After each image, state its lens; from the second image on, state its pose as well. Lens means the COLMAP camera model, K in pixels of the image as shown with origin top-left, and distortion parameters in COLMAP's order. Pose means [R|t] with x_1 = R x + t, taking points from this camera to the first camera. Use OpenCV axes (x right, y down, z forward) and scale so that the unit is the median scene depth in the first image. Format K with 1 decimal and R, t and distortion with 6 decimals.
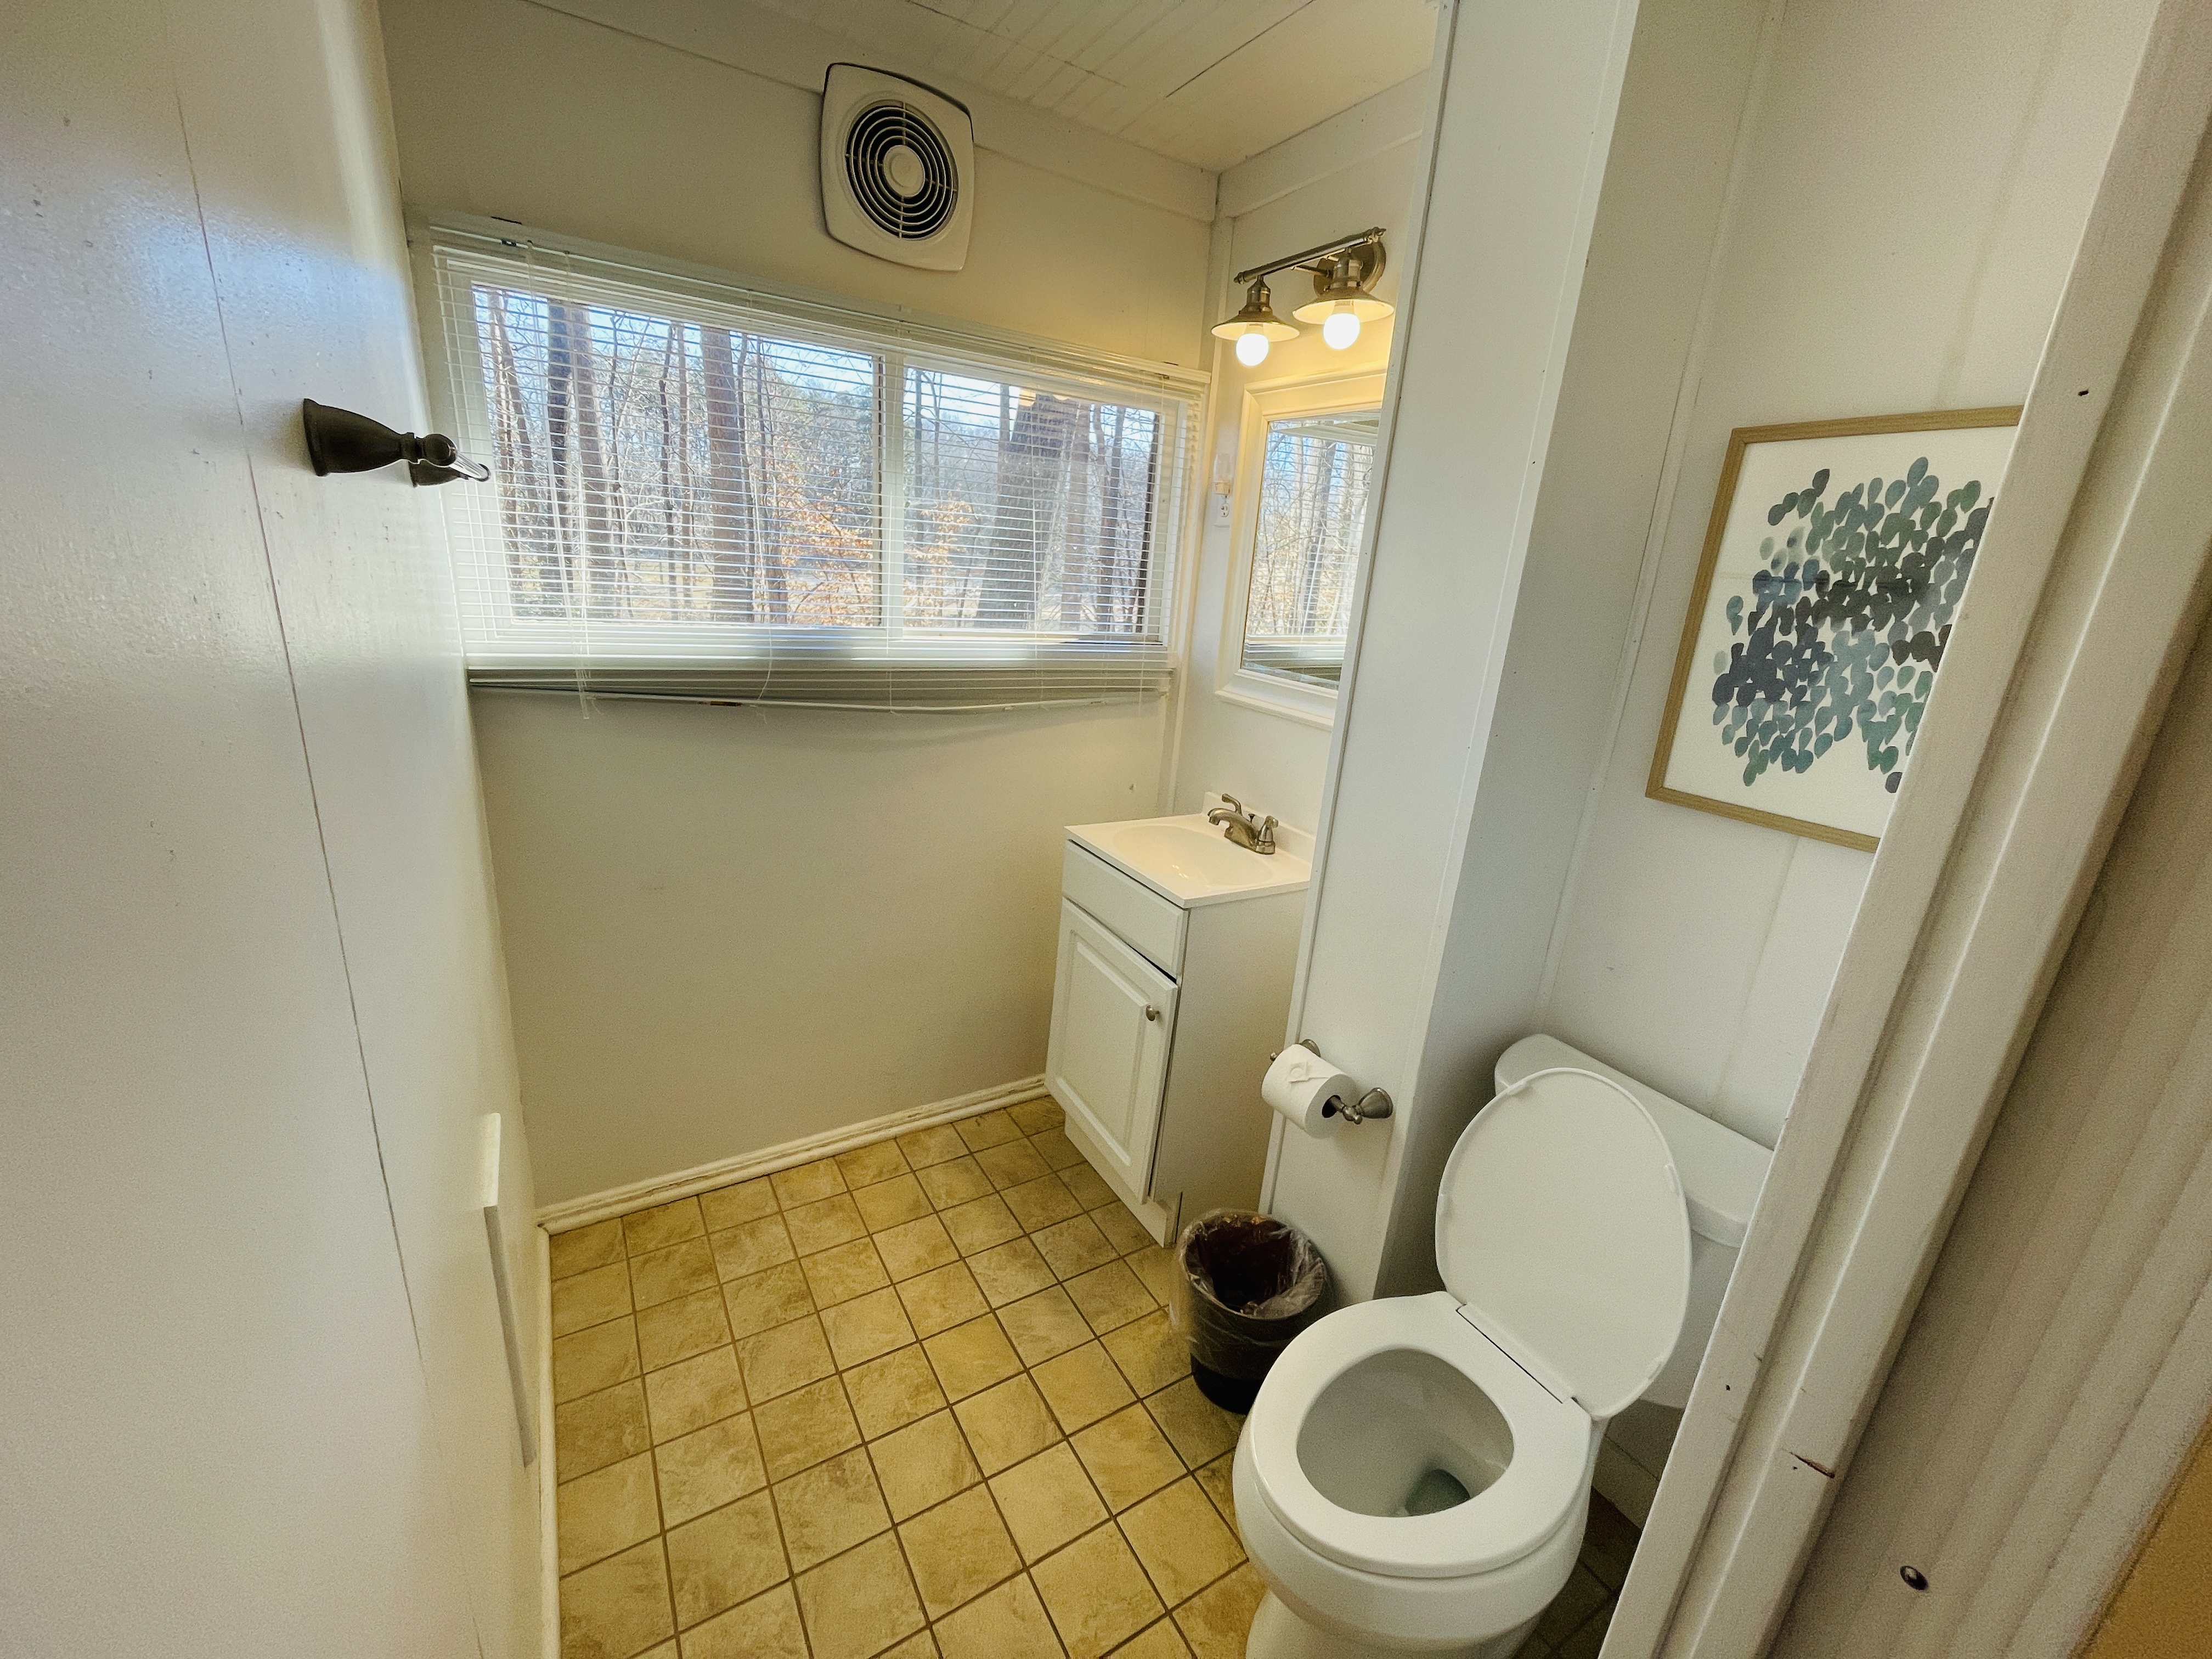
lens RADIAL K [[891.7, 0, 1107.0], [0, 891.7, 825.6], [0, 0, 1]] dist [-0.003918, -0.000324]
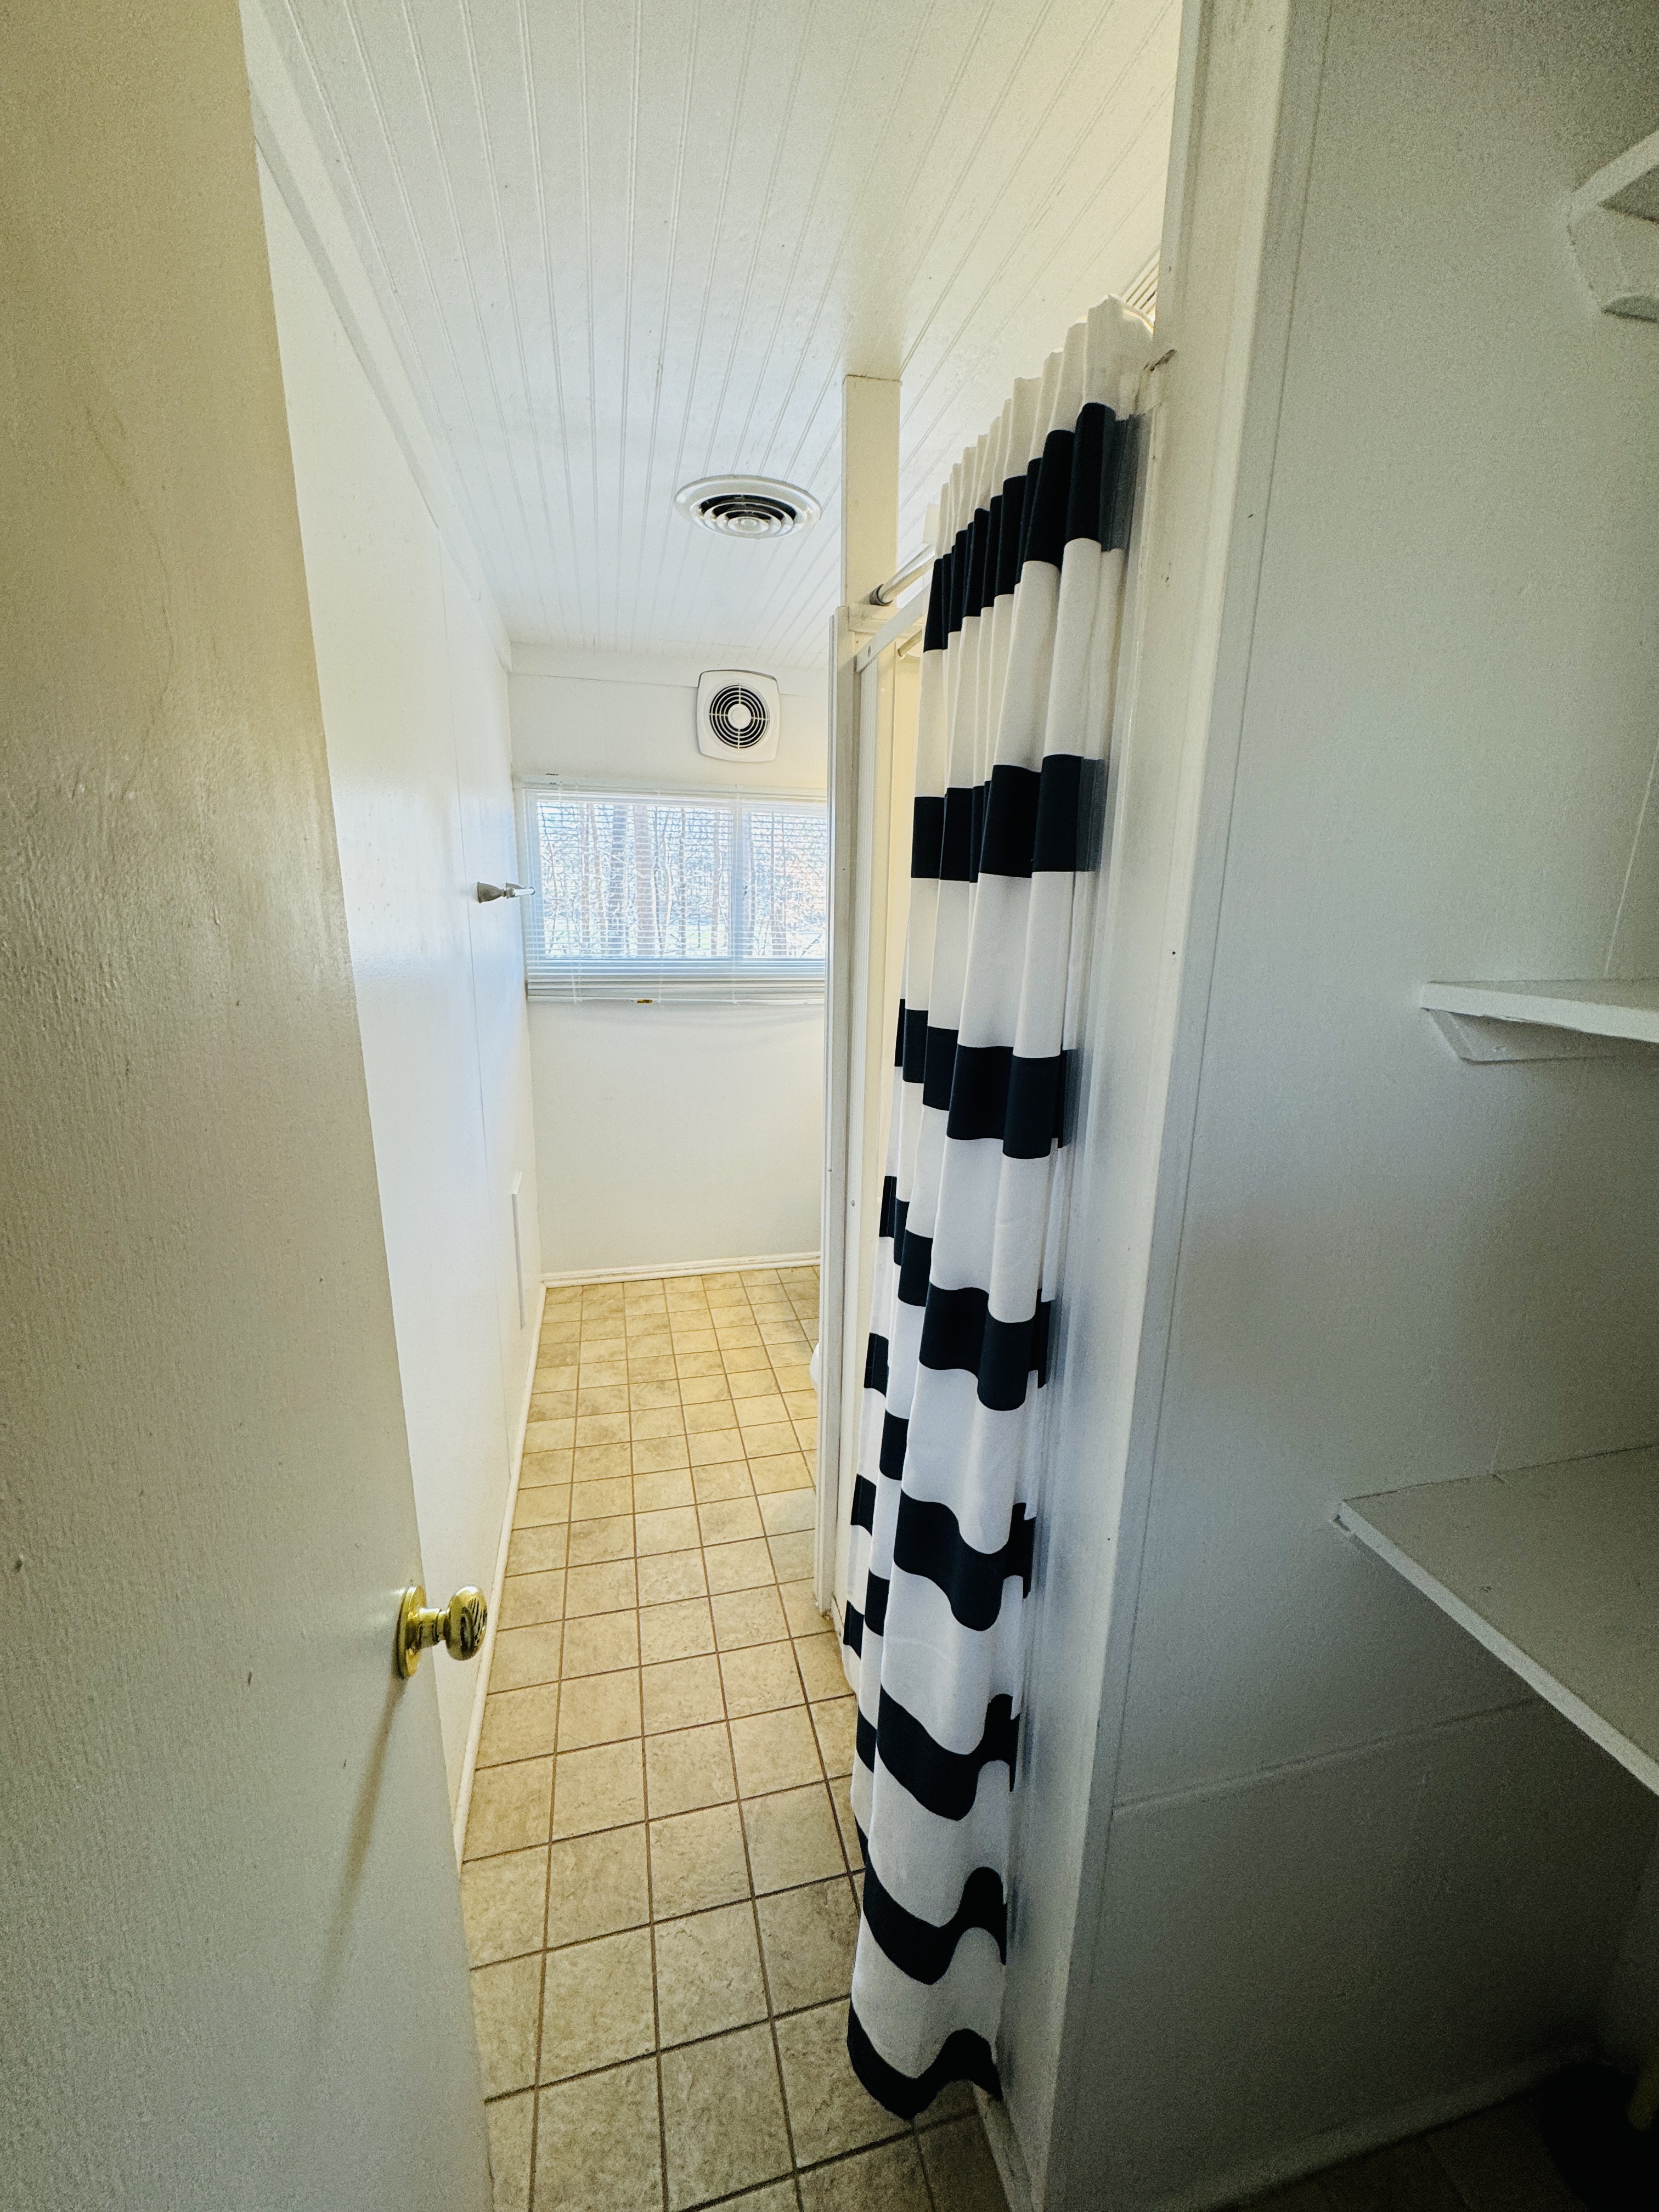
lens RADIAL K [[870.4, 0, 829.5], [0, 870.4, 1106.0], [0, 0, 1]] dist [0.001290, 0.000021]
pose [[0.953423, 0.022331, -0.300808, 0.514838], [-0.044064, 0.996869, -0.065659, 0.201054], [0.298400, 0.075856, 0.951422, -0.626667]]
